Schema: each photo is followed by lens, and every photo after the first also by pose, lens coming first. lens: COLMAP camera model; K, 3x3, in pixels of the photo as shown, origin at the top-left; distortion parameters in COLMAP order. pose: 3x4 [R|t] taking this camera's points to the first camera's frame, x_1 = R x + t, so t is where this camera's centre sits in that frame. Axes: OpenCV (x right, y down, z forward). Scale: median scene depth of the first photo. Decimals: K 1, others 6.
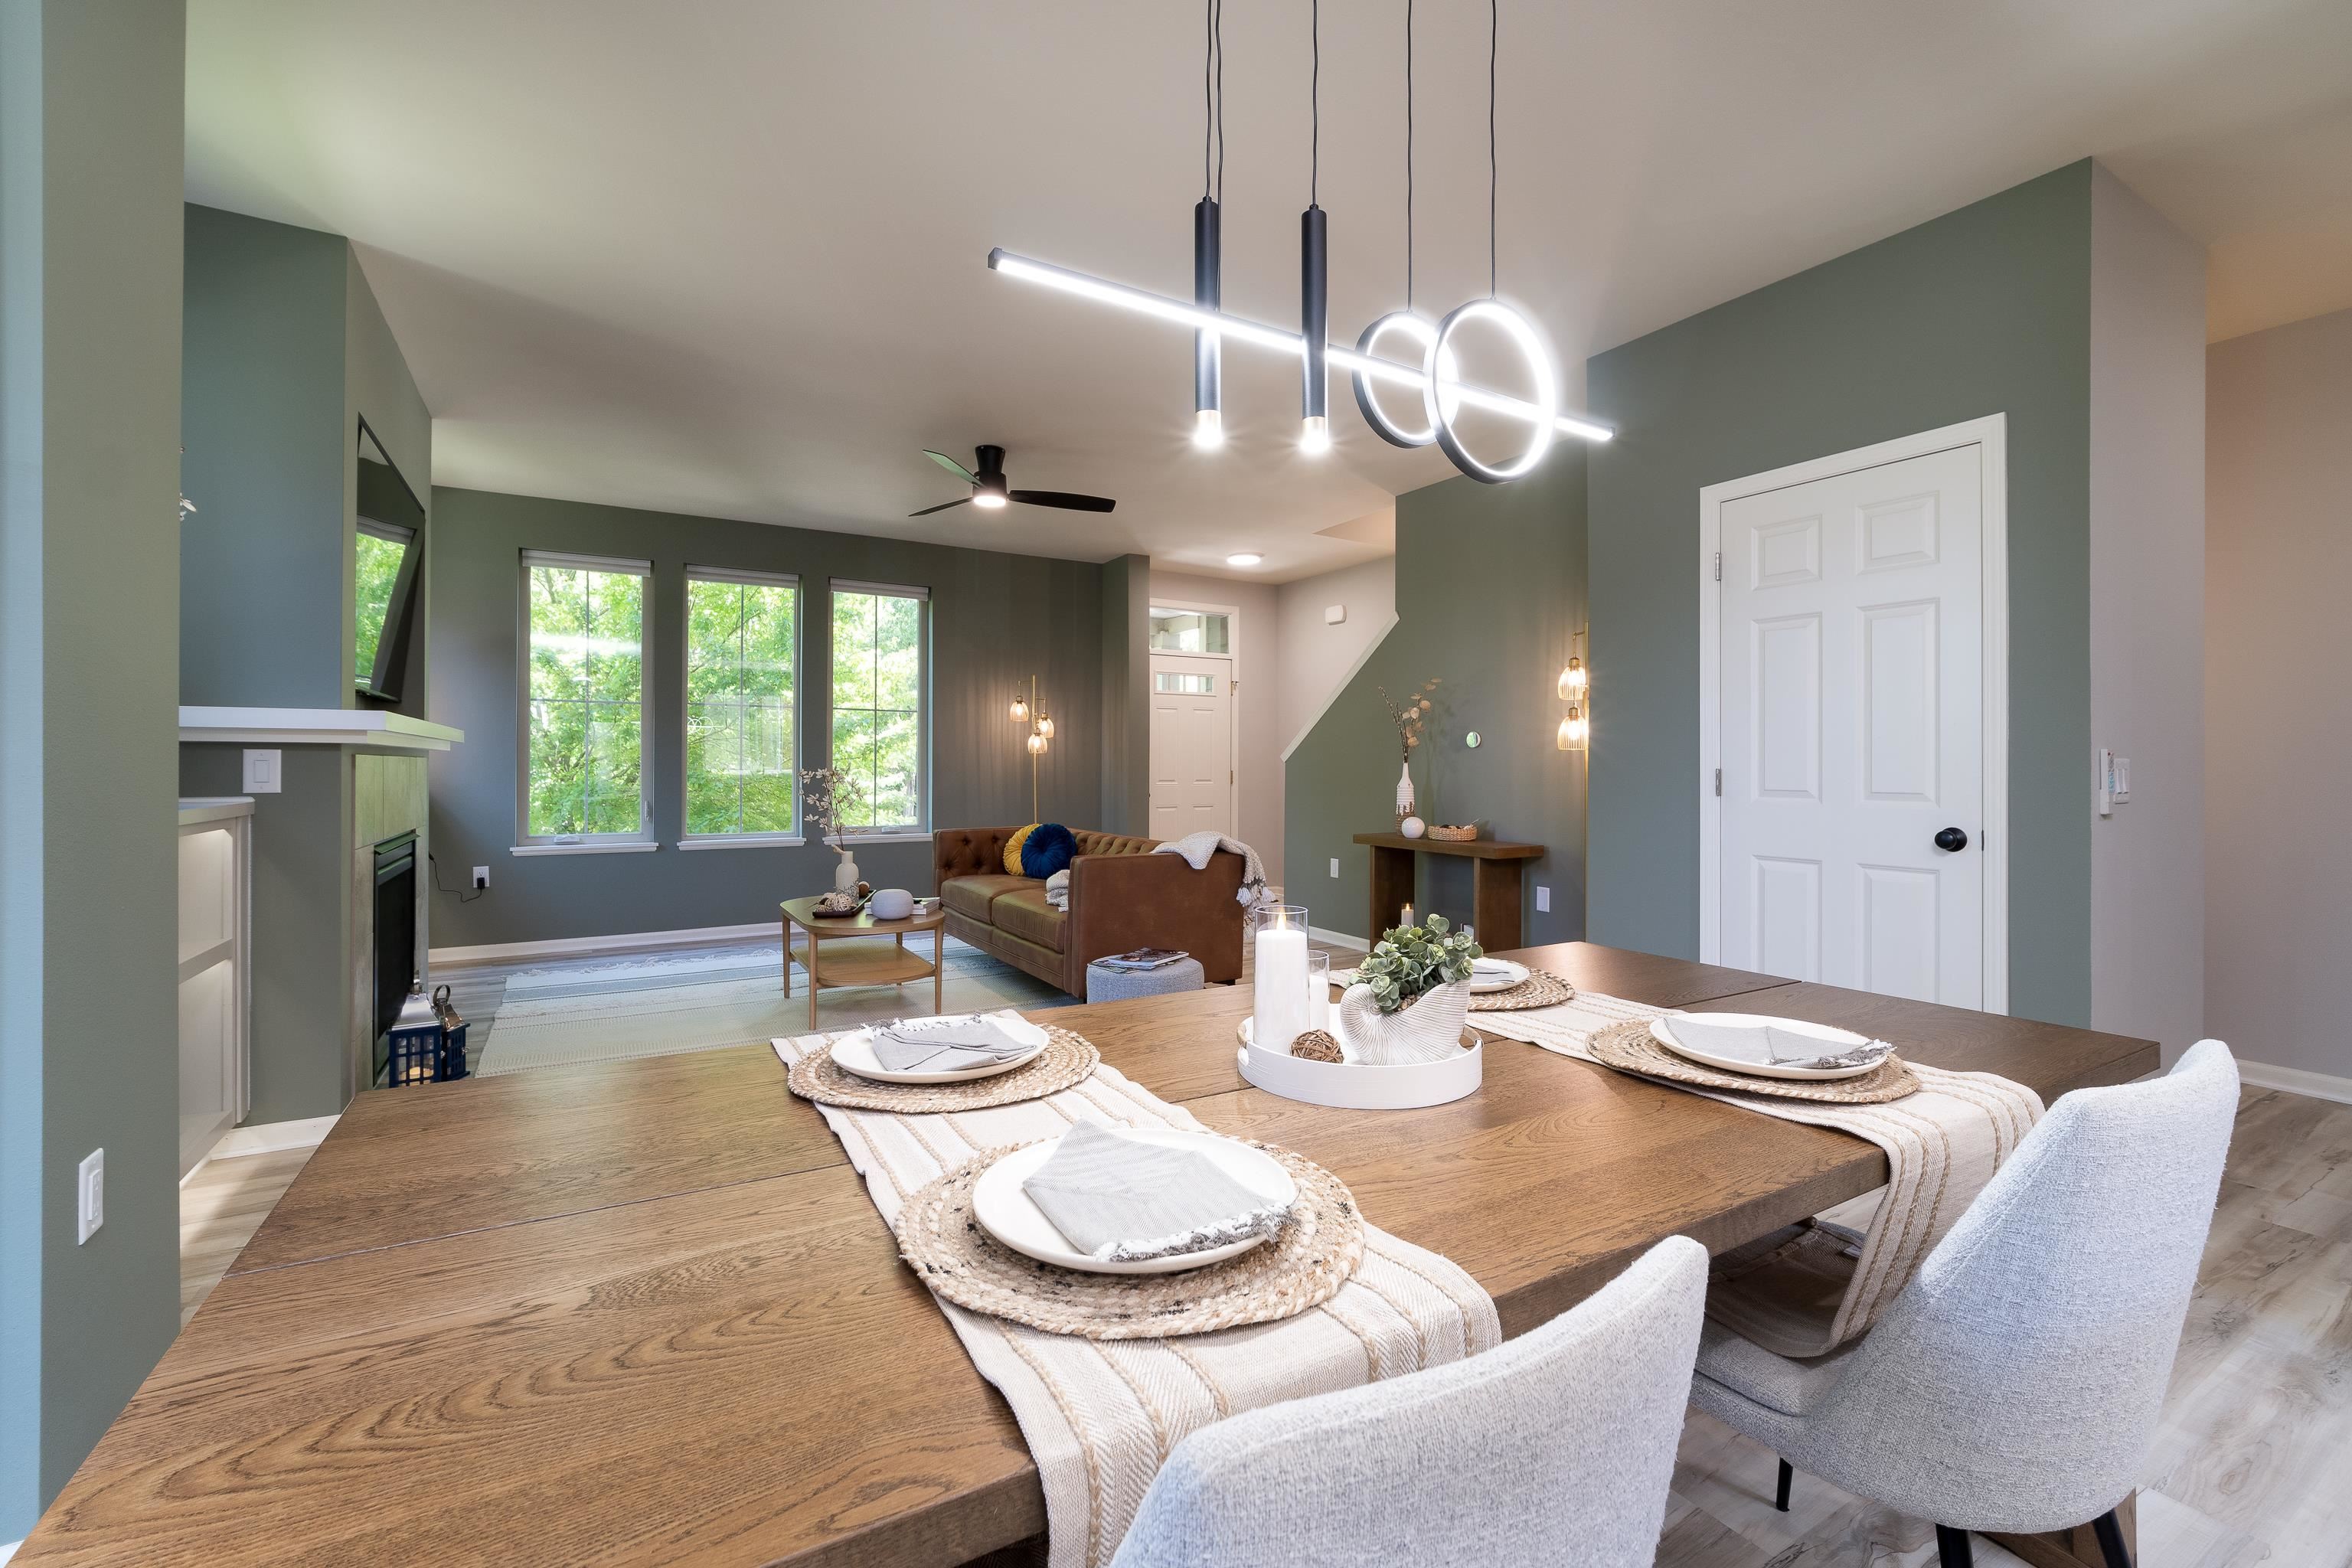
lens RADIAL K [[953.9, 0, 1194.6], [0, 953.9, 766.5], [0, 0, 1]] dist [-0.004015, 0.001635]
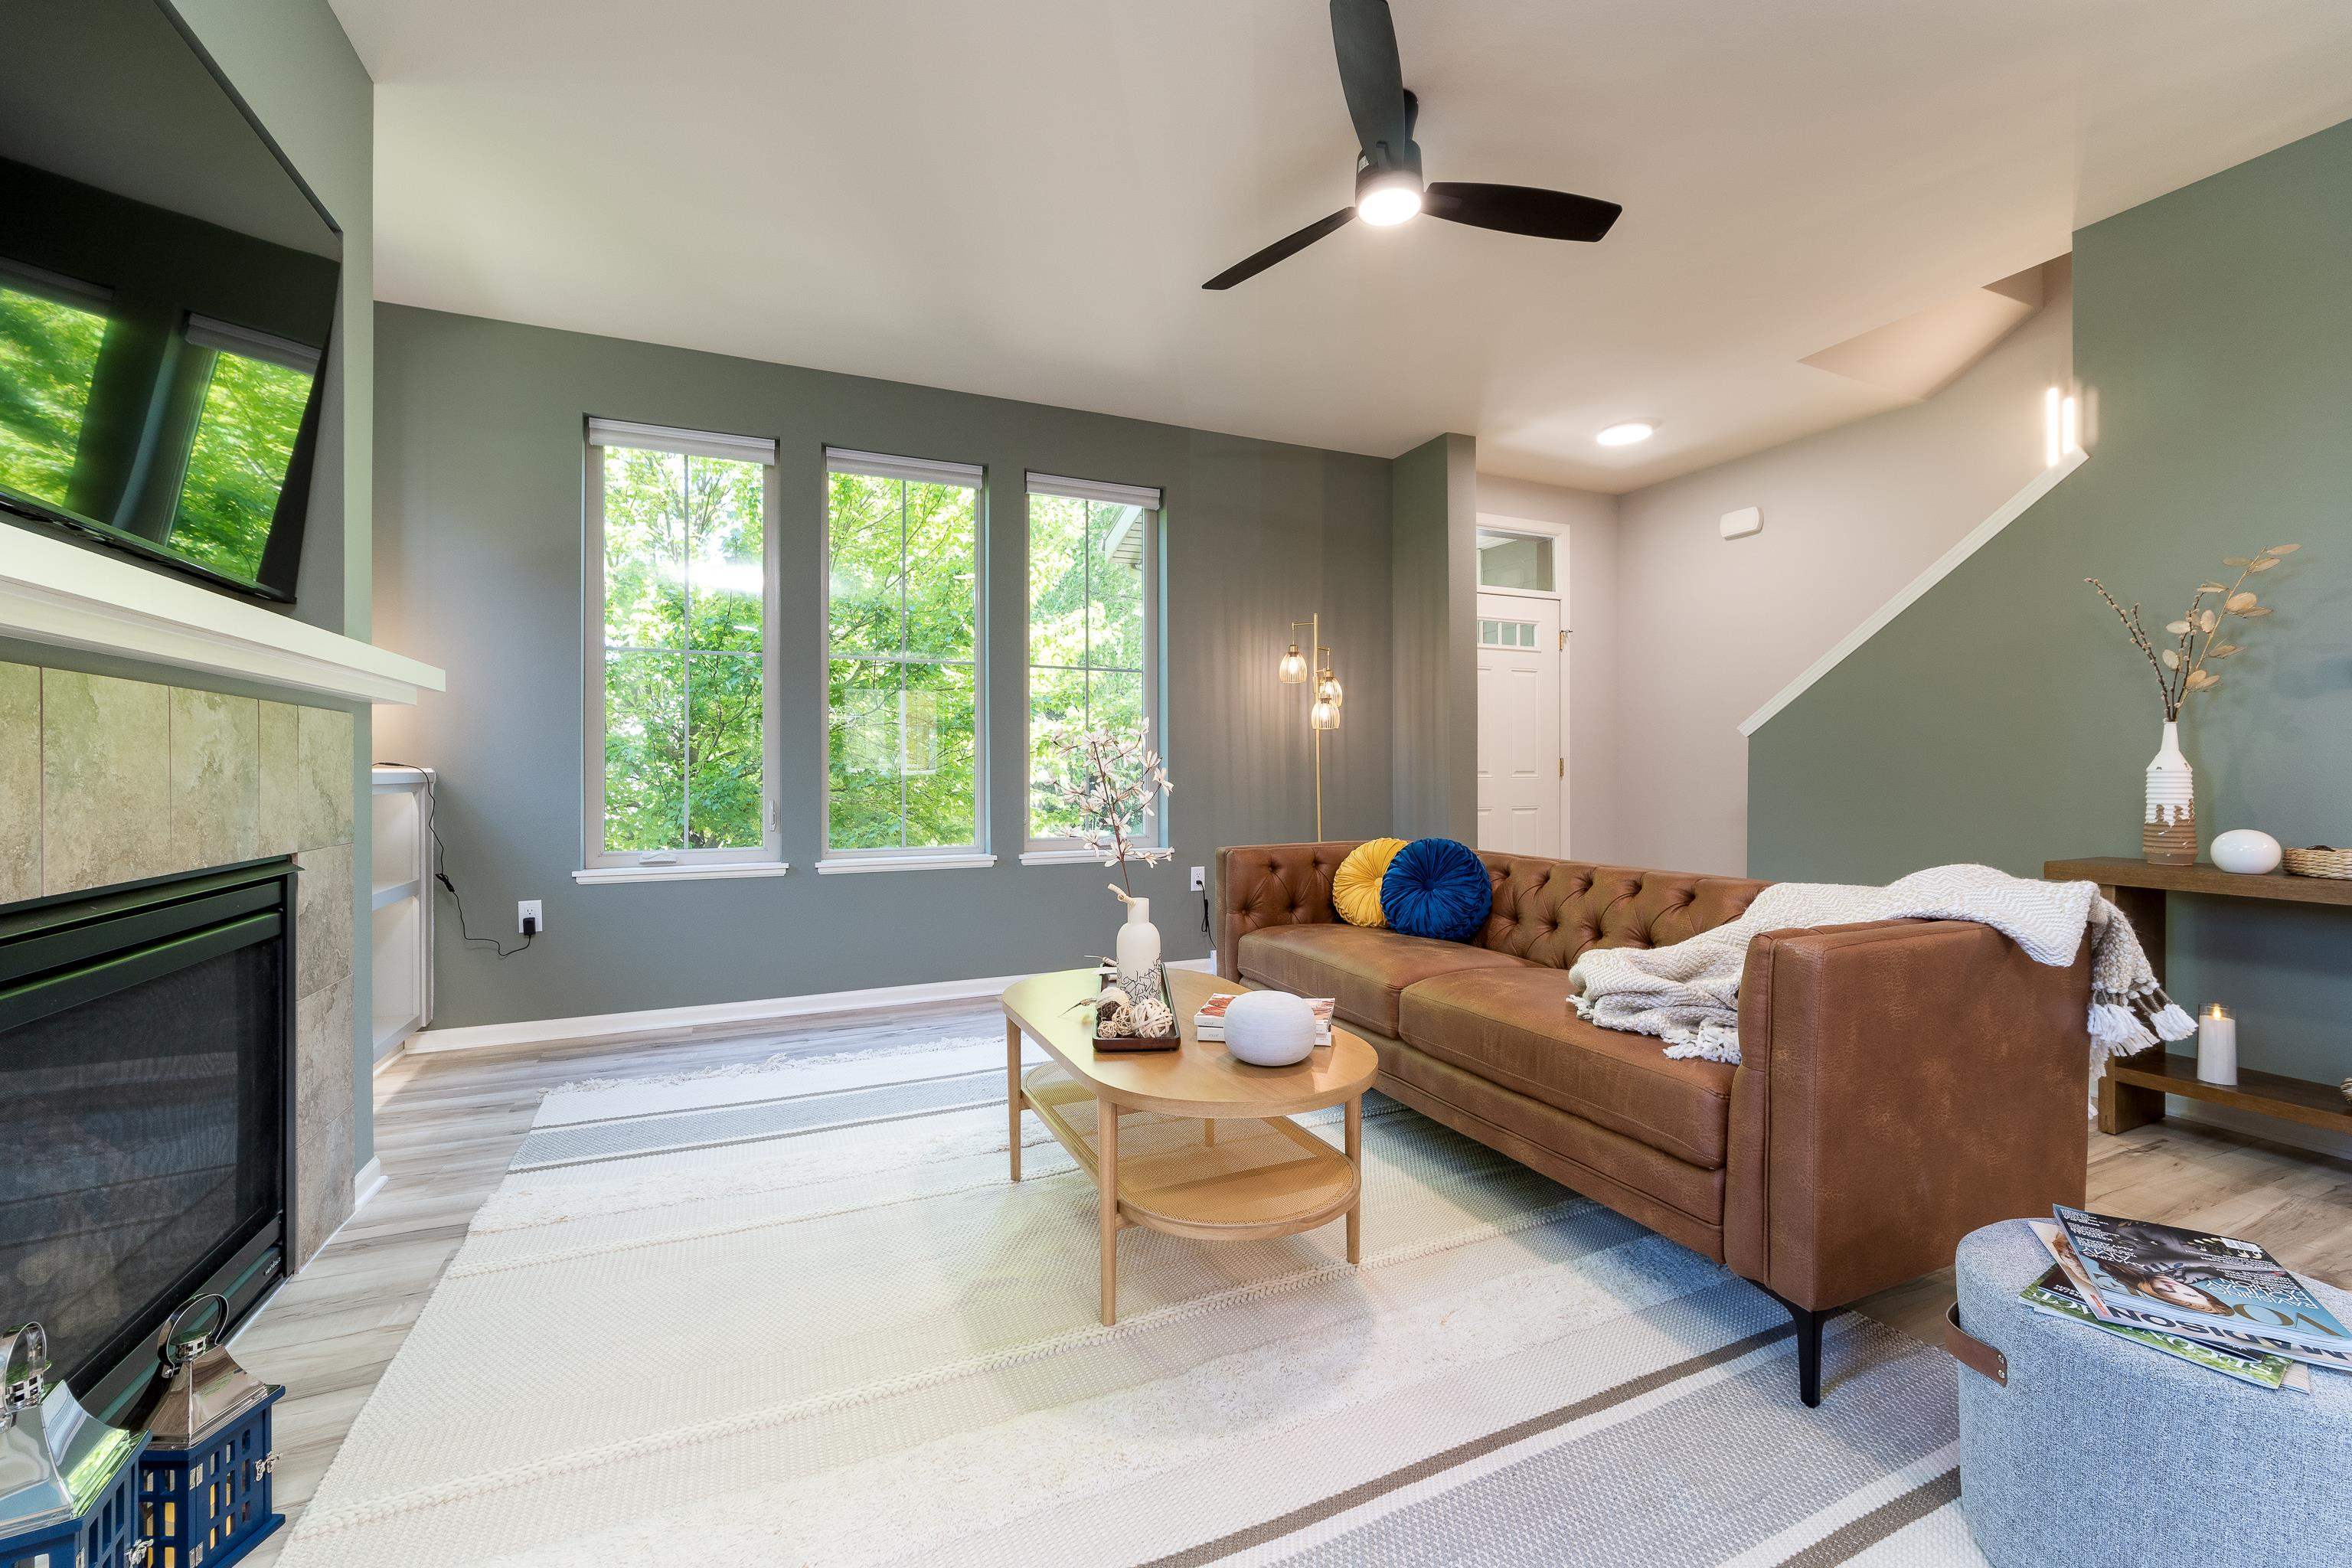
lens RADIAL K [[953.9, 0, 1179.7], [0, 953.9, 769.2], [0, 0, 1]] dist [-0.004015, 0.001635]
pose [[0.990967, -0.004616, -0.134026, -0.215889], [0.004487, 0.999989, -0.001265, 0.017952], [0.134031, 0.000652, 0.990977, 0.401365]]
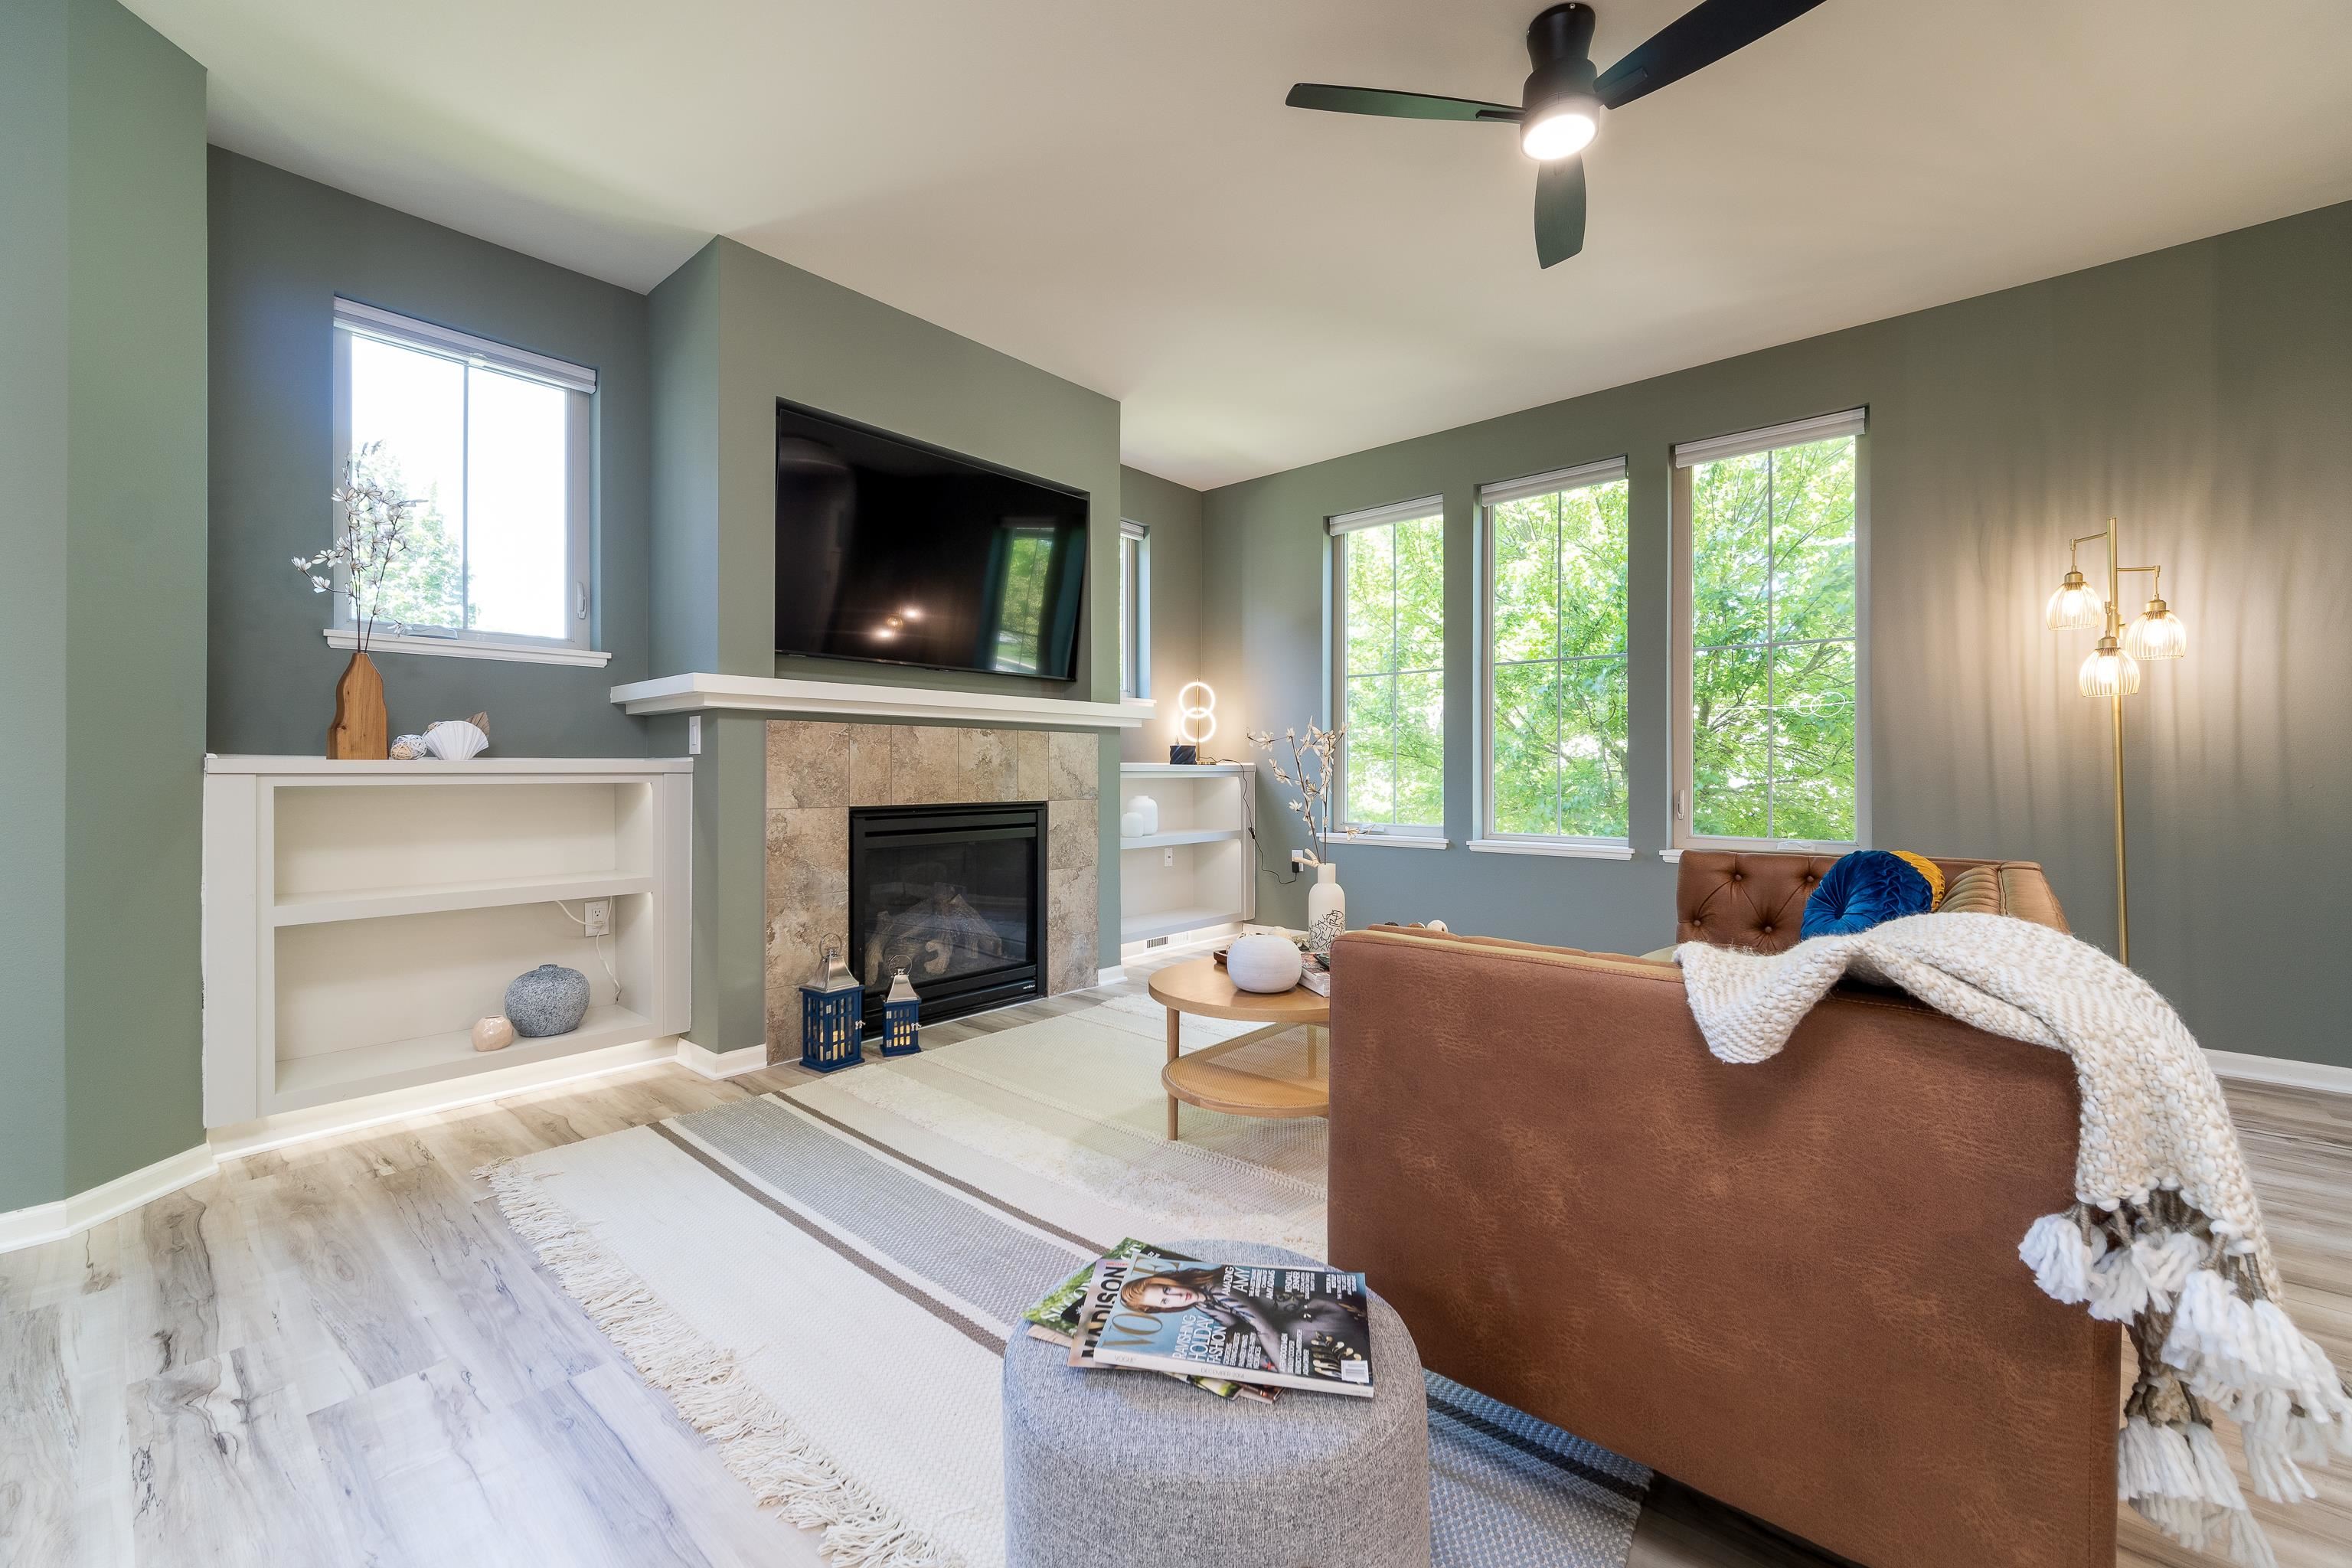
lens RADIAL K [[953.9, 0, 1187.8], [0, 953.9, 769.3], [0, 0, 1]] dist [-0.004015, 0.001635]
pose [[0.306916, -0.003994, -0.951728, 0.138909], [0.001819, 0.999992, -0.003610, 0.024675], [0.951735, -0.000624, 0.306920, 0.570238]]
